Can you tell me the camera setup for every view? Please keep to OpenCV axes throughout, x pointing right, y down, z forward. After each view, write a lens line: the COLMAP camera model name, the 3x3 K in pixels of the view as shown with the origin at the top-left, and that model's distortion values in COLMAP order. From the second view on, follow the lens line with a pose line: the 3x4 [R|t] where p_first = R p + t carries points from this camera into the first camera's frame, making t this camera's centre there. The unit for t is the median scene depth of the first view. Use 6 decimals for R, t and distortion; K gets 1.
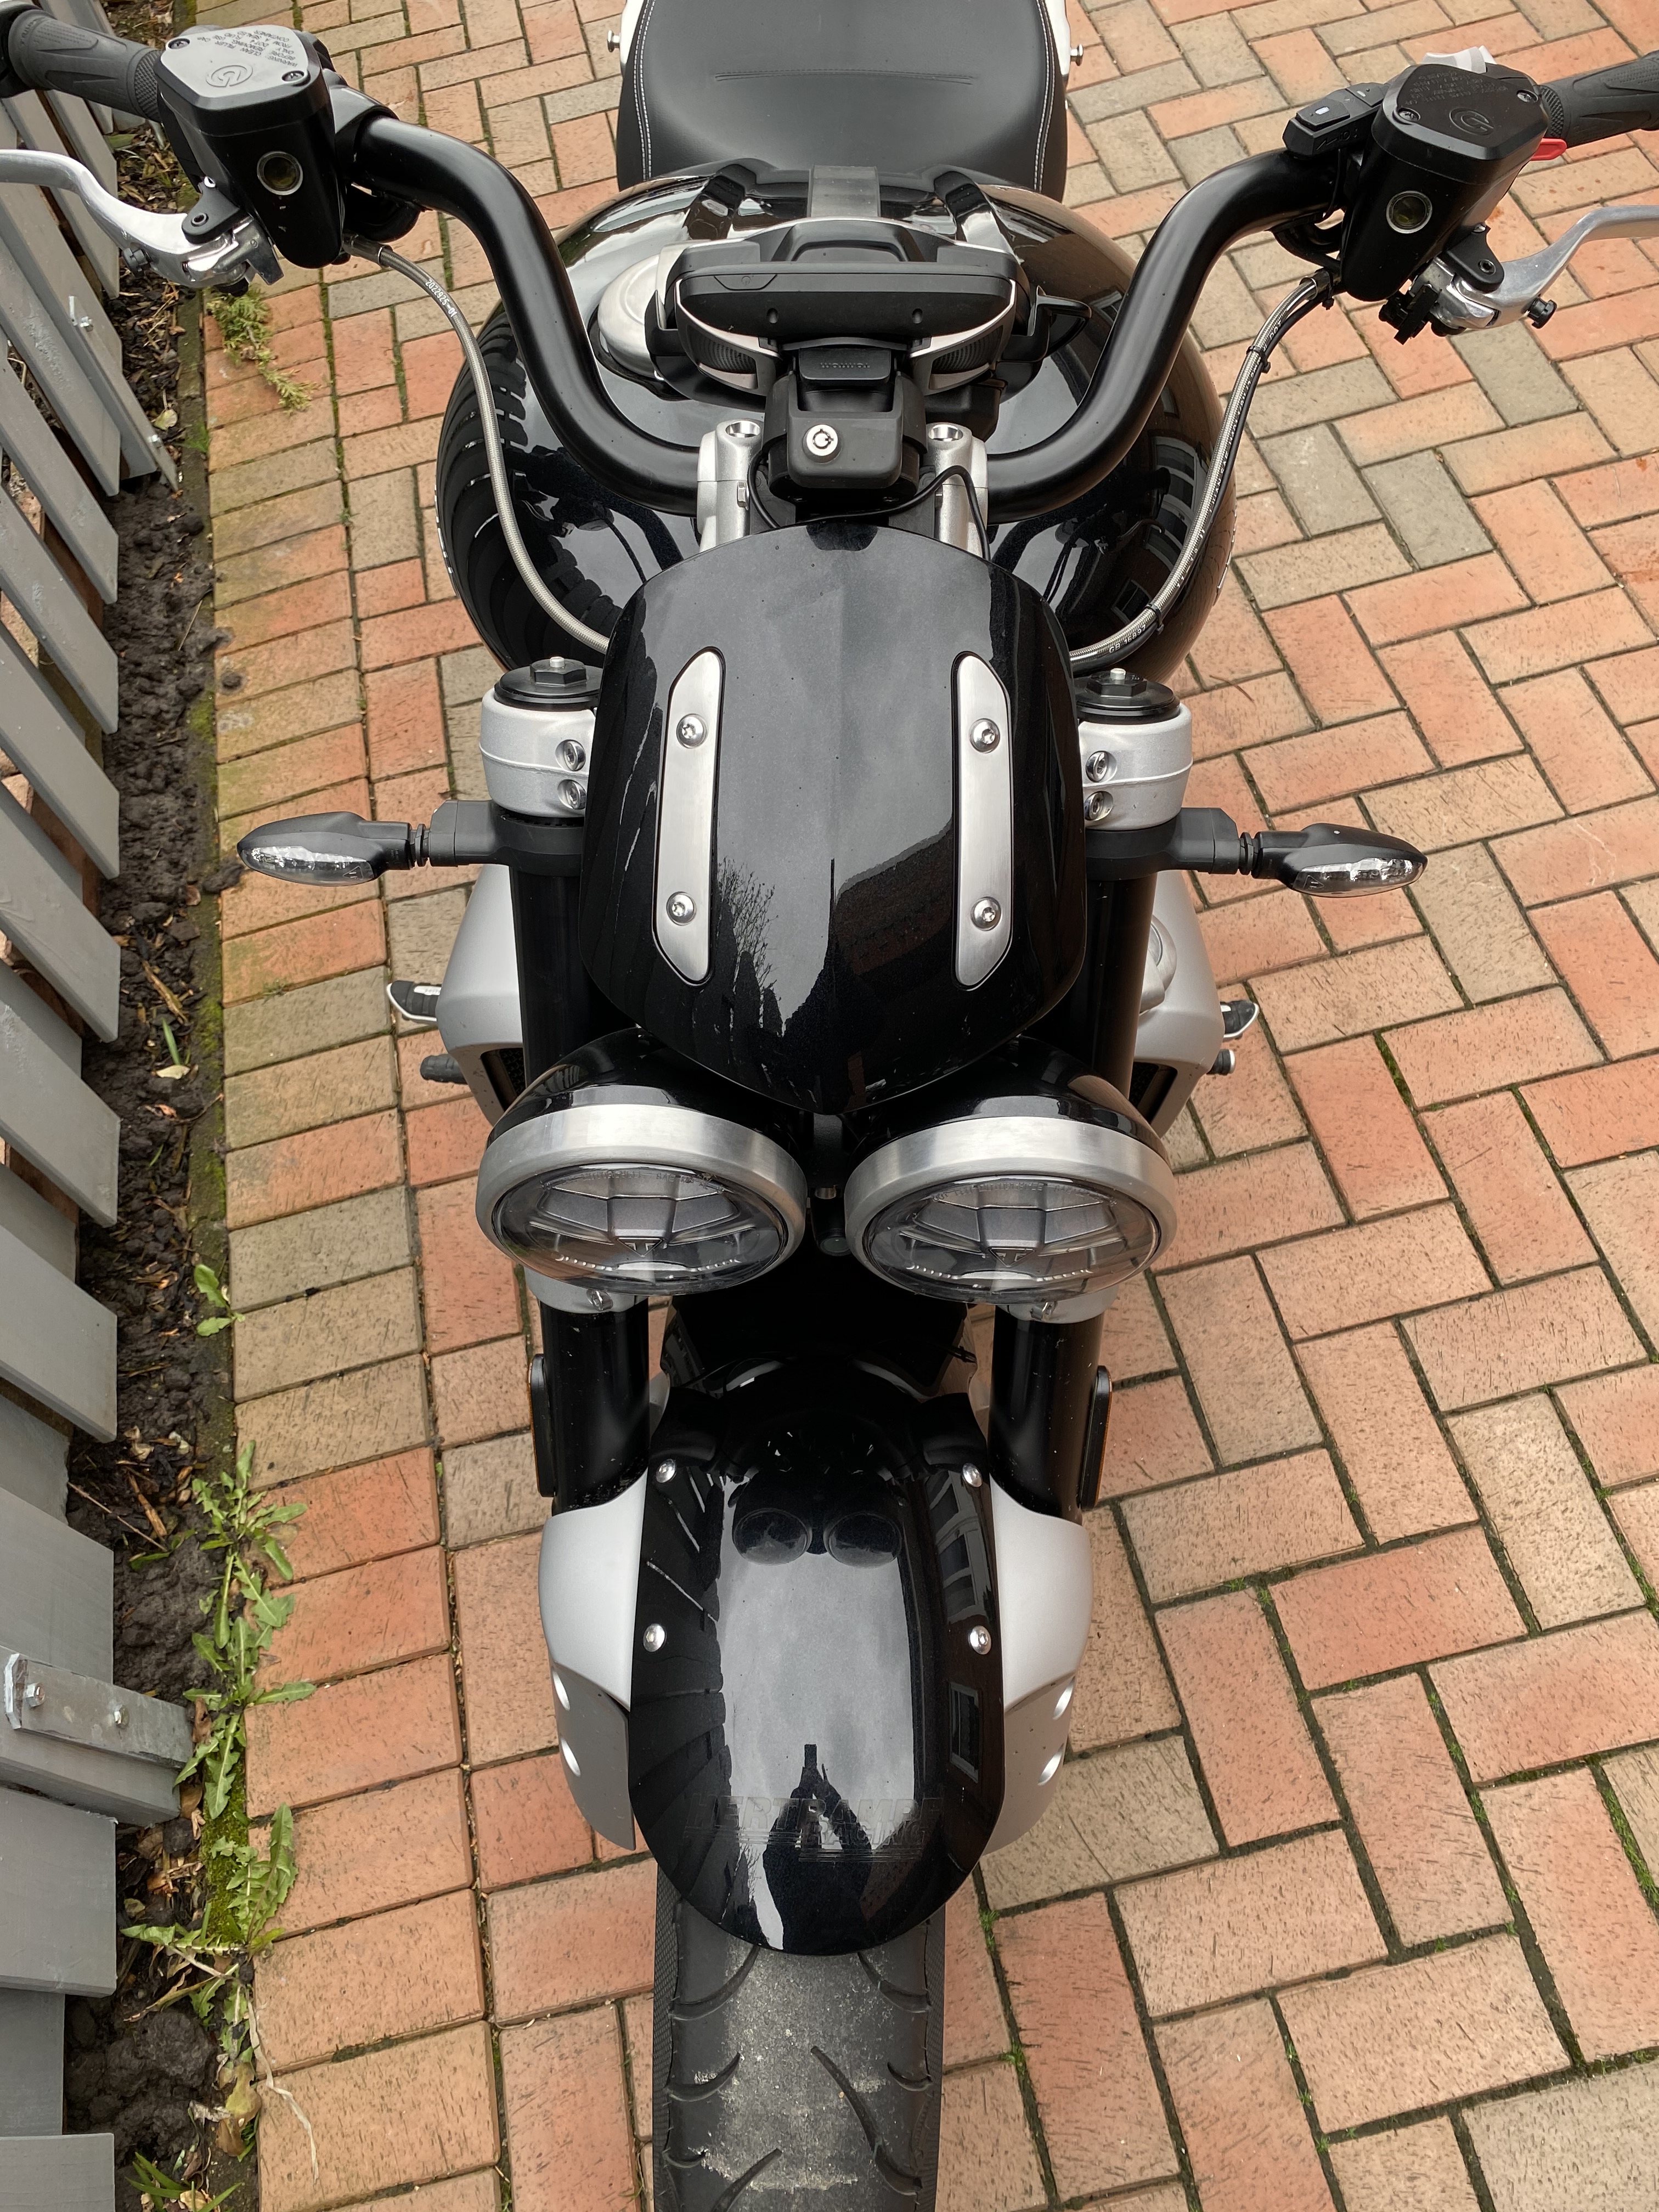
lens RADIAL K [[1676.1, 0, 803.3], [0, 1676.1, 1107.3], [0, 0, 1]] dist [0.021617, -0.016693]
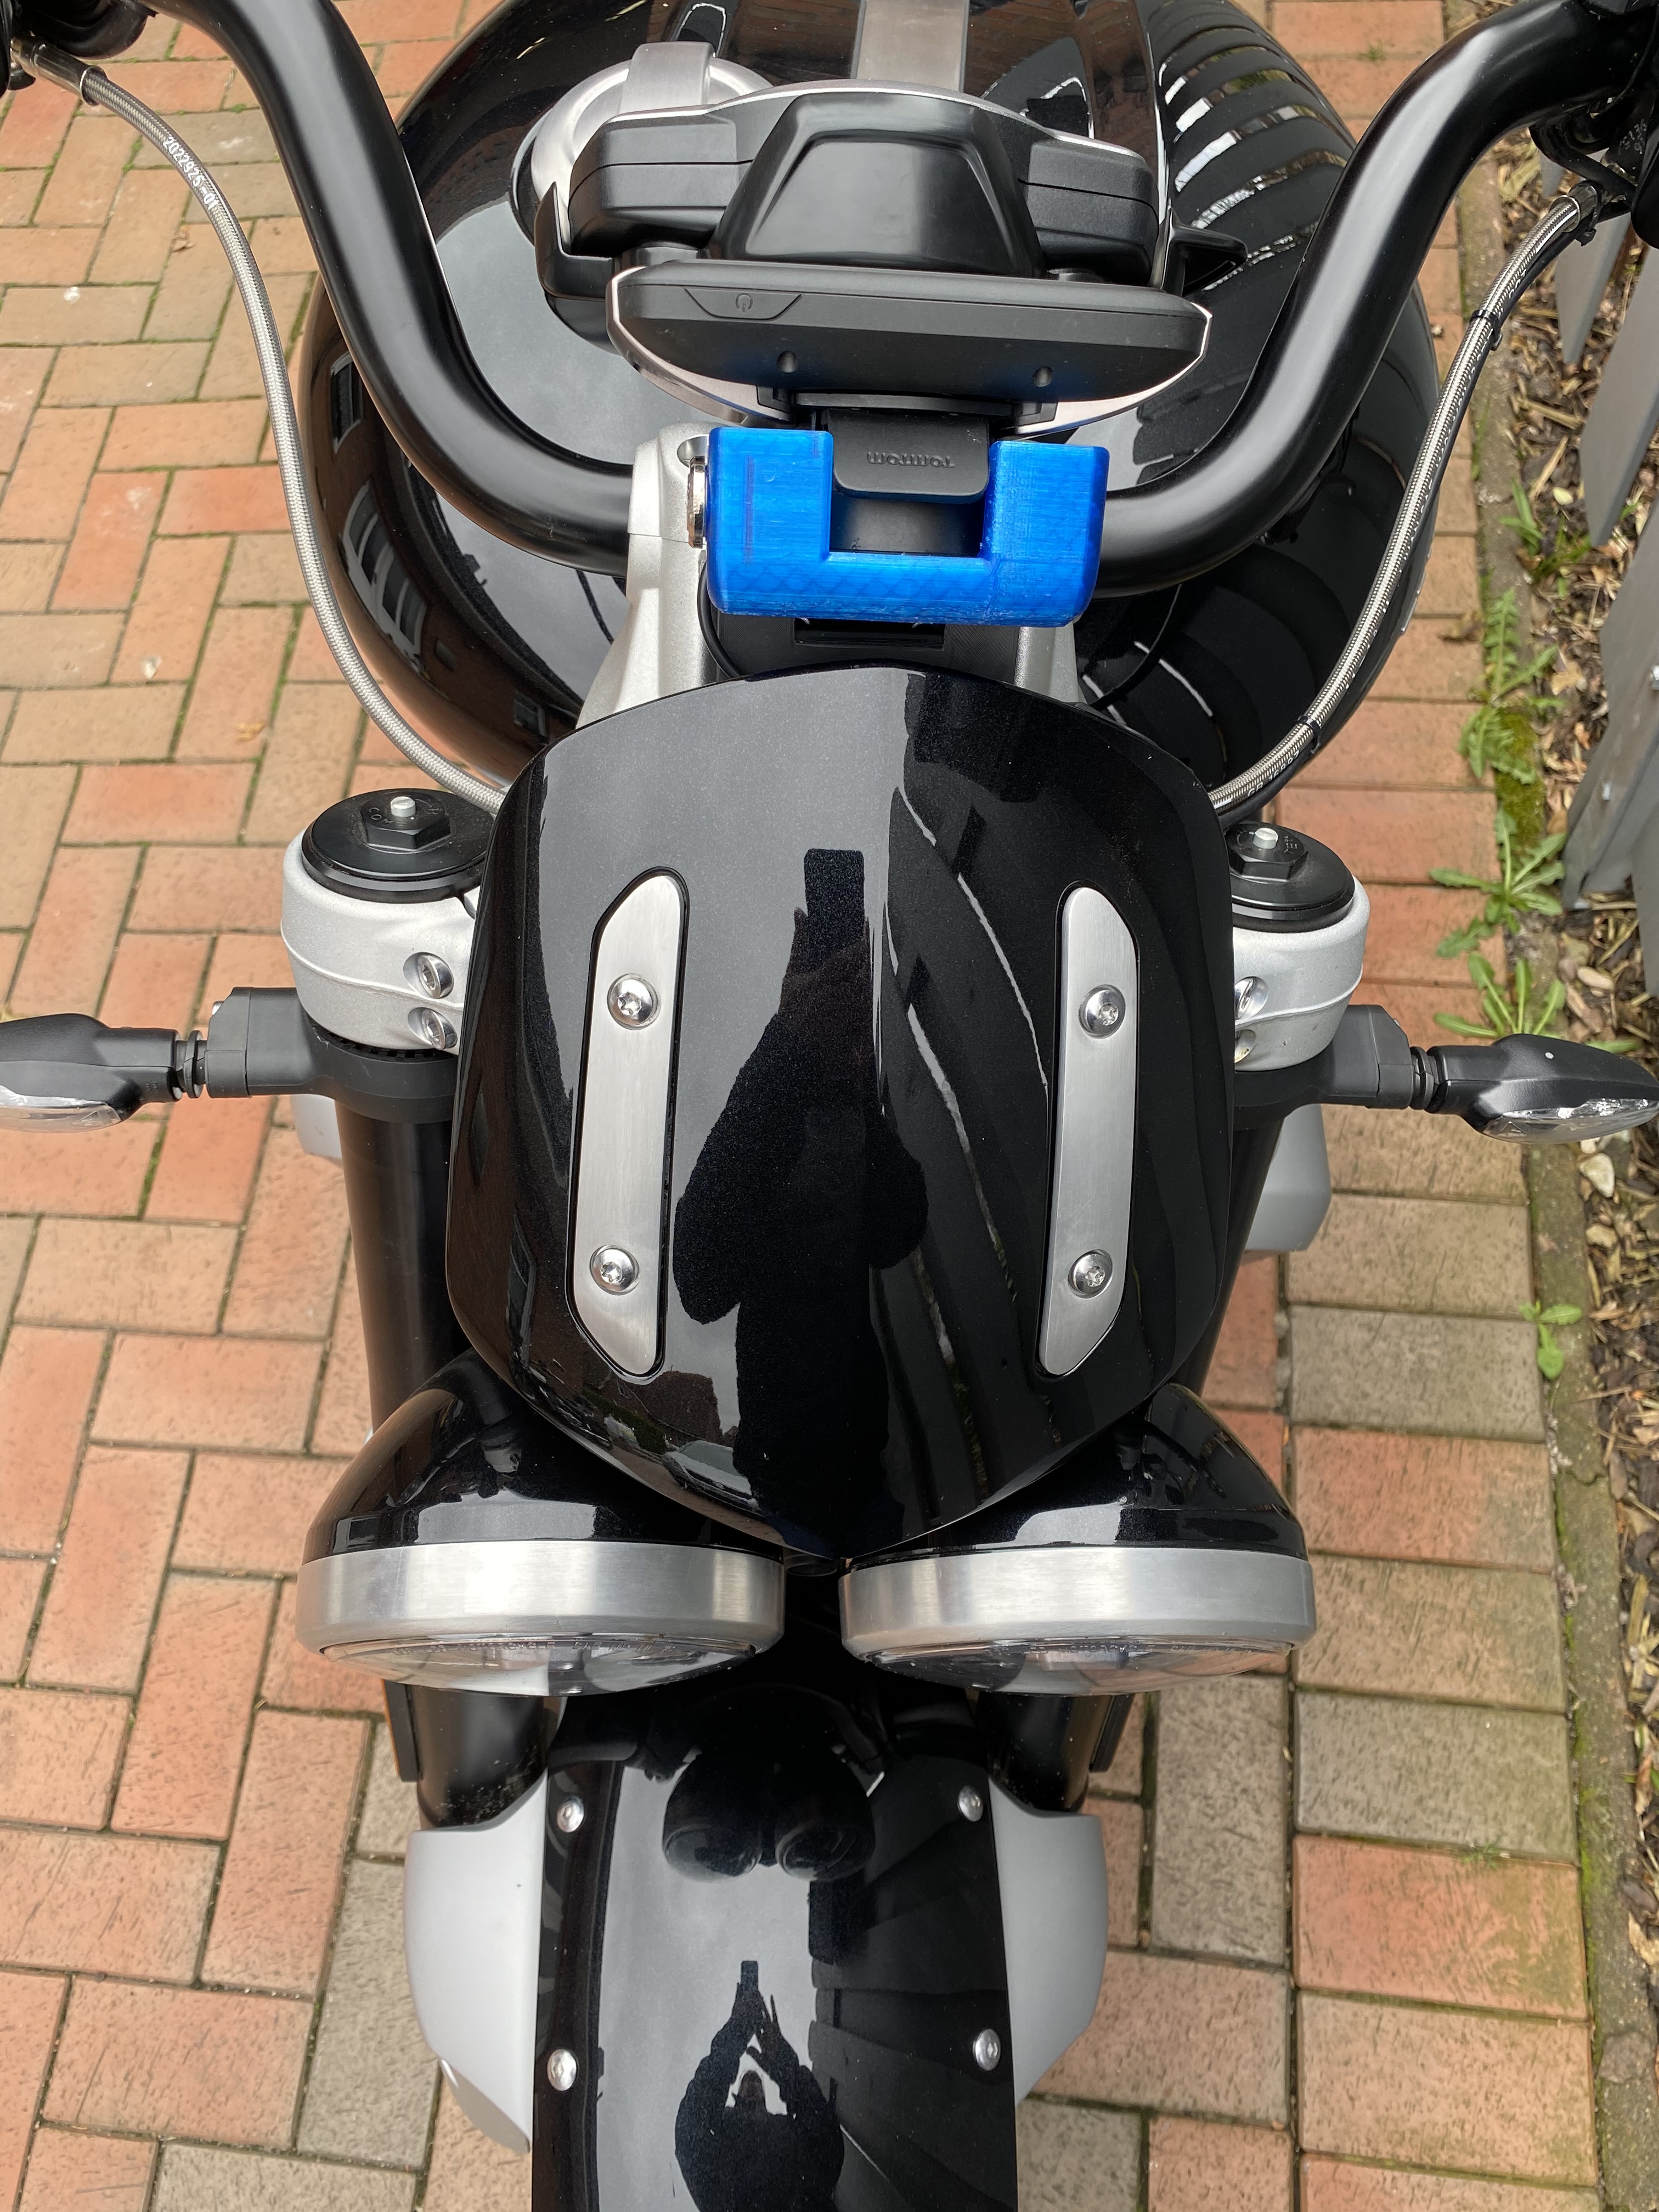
lens RADIAL K [[1676.1, 0, 805.7], [0, 1676.1, 1099.9], [0, 0, 1]] dist [0.021617, -0.016693]
pose [[0.995984, 0.000082, 0.089533, -0.027568], [-0.013213, 0.989184, 0.146084, -0.131861], [-0.088552, -0.146680, 0.985212, 0.183835]]
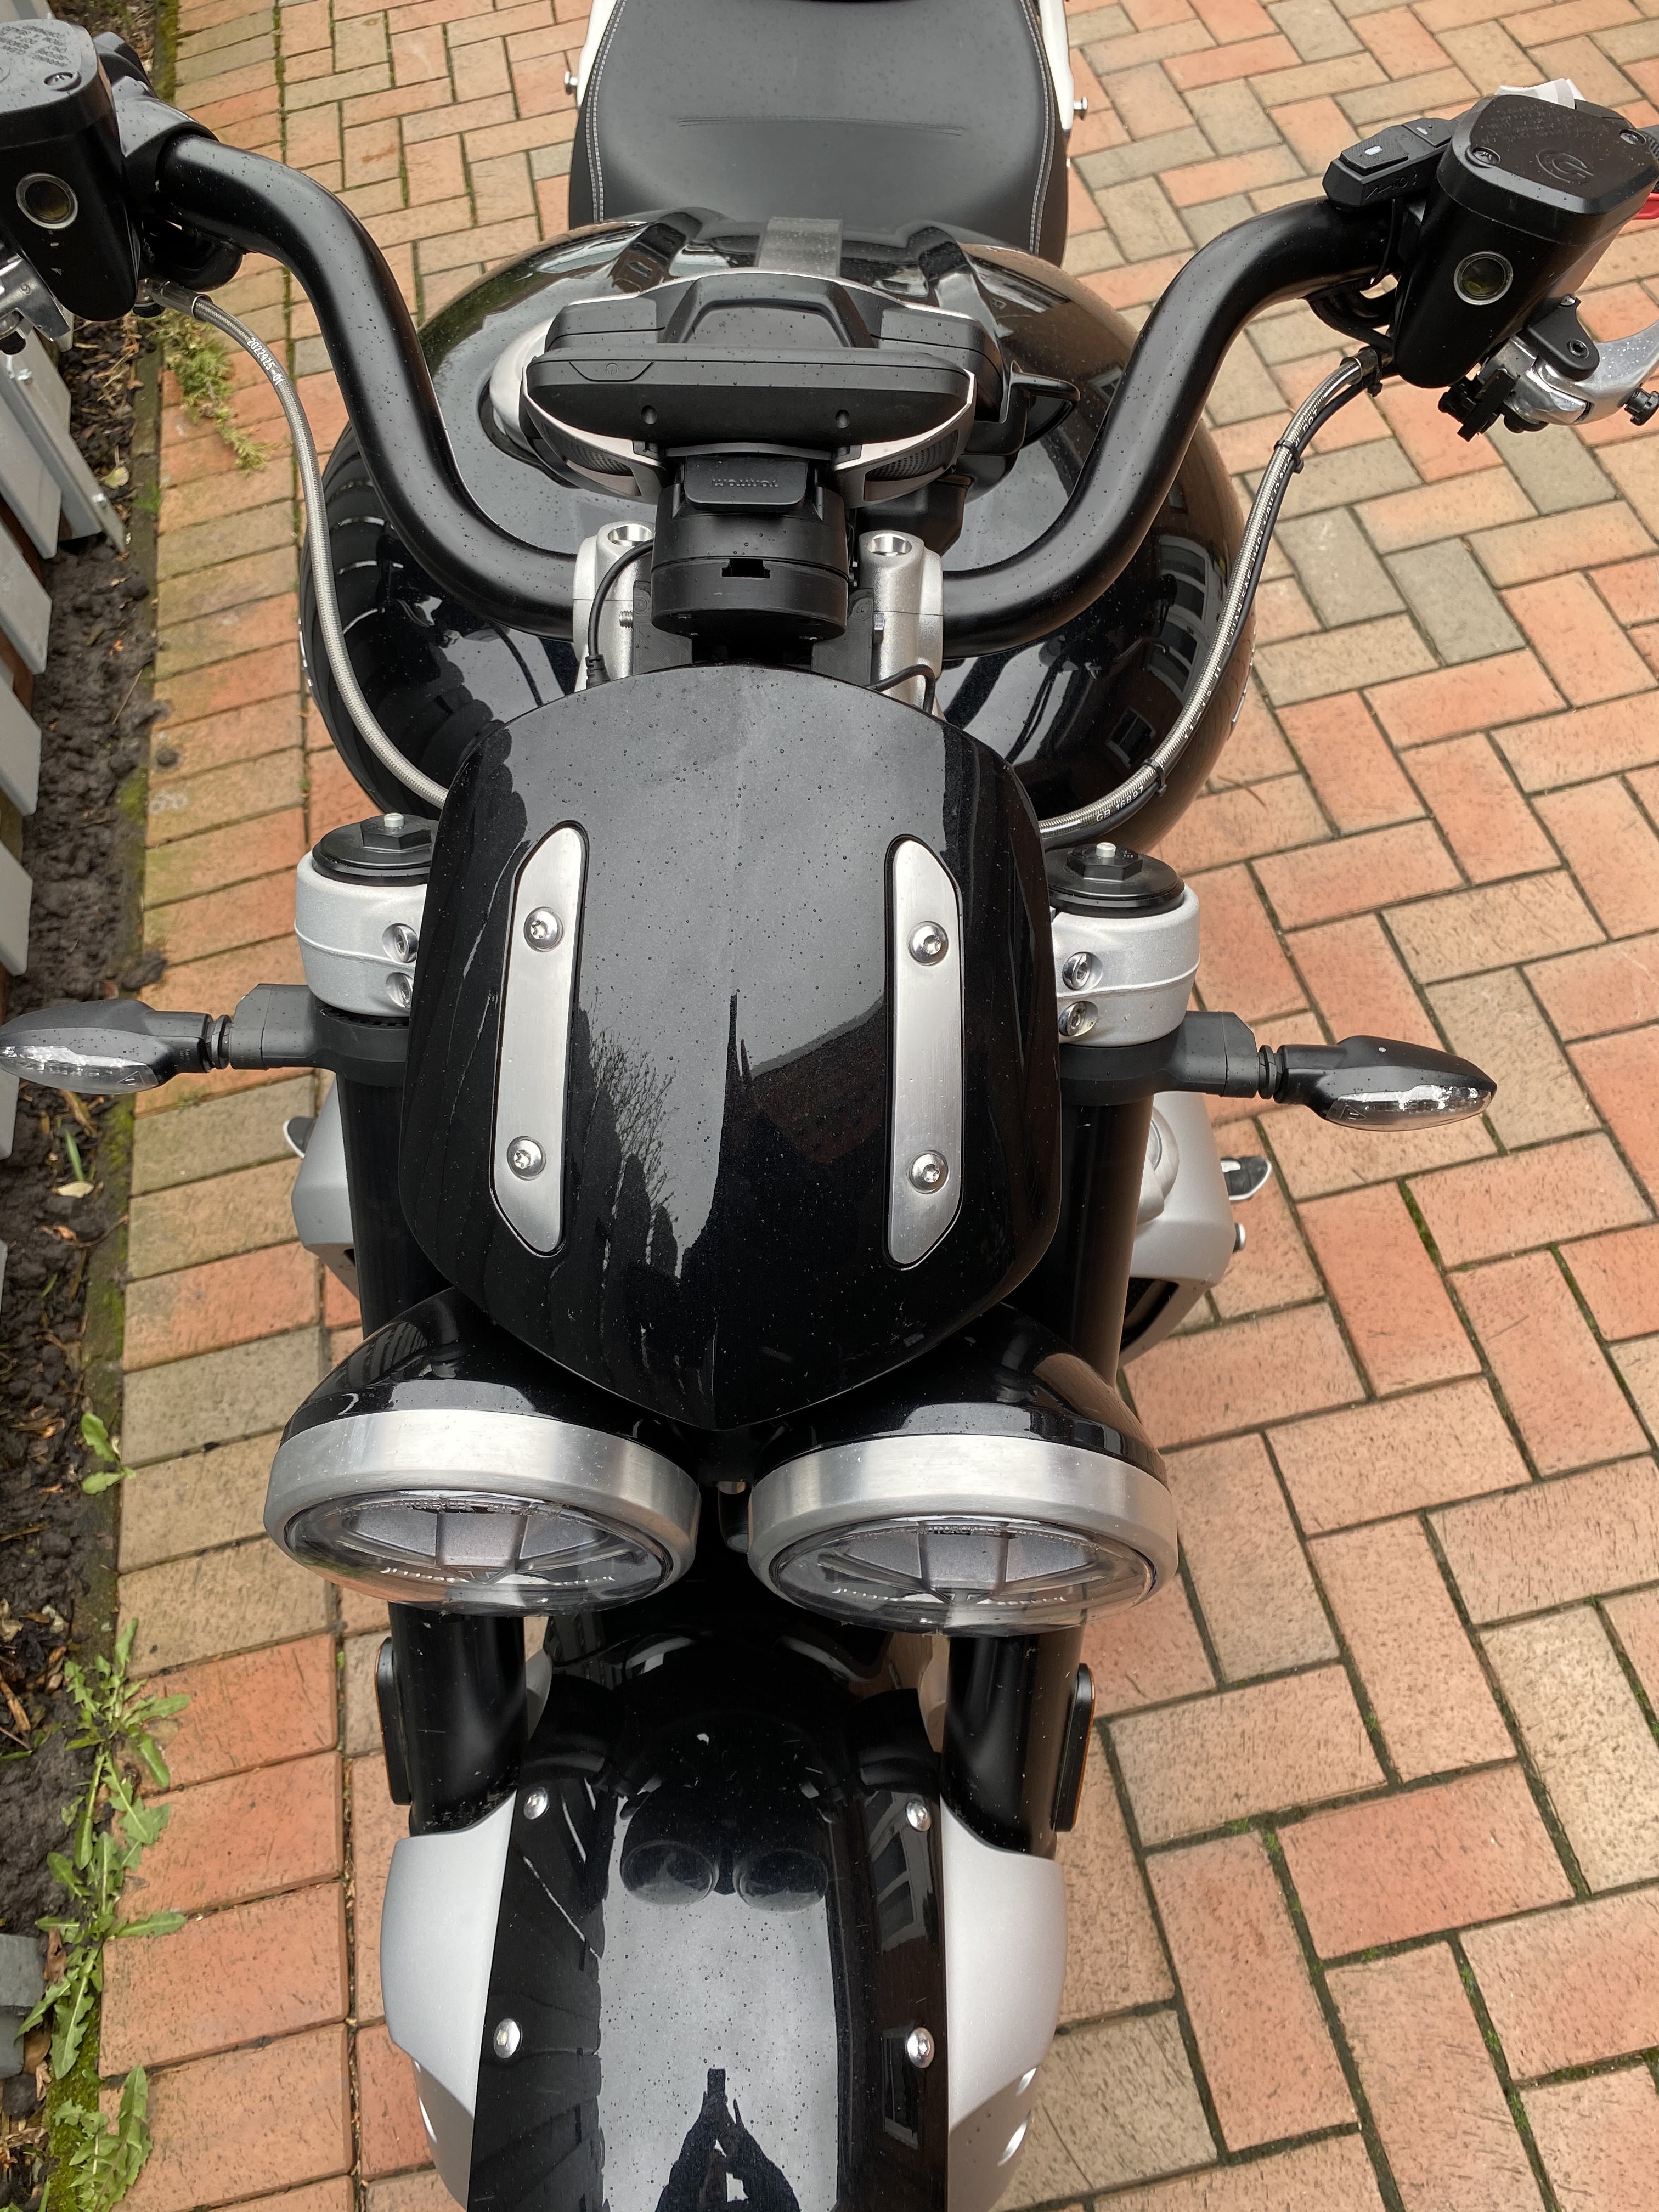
lens RADIAL K [[1676.1, 0, 809.9], [0, 1676.1, 1107.4], [0, 0, 1]] dist [0.021617, -0.016693]
pose [[0.999826, 0.018554, 0.001975, 0.025718], [-0.018484, 0.999347, -0.031055, -0.057955], [-0.002550, 0.031013, 0.999516, 0.115039]]
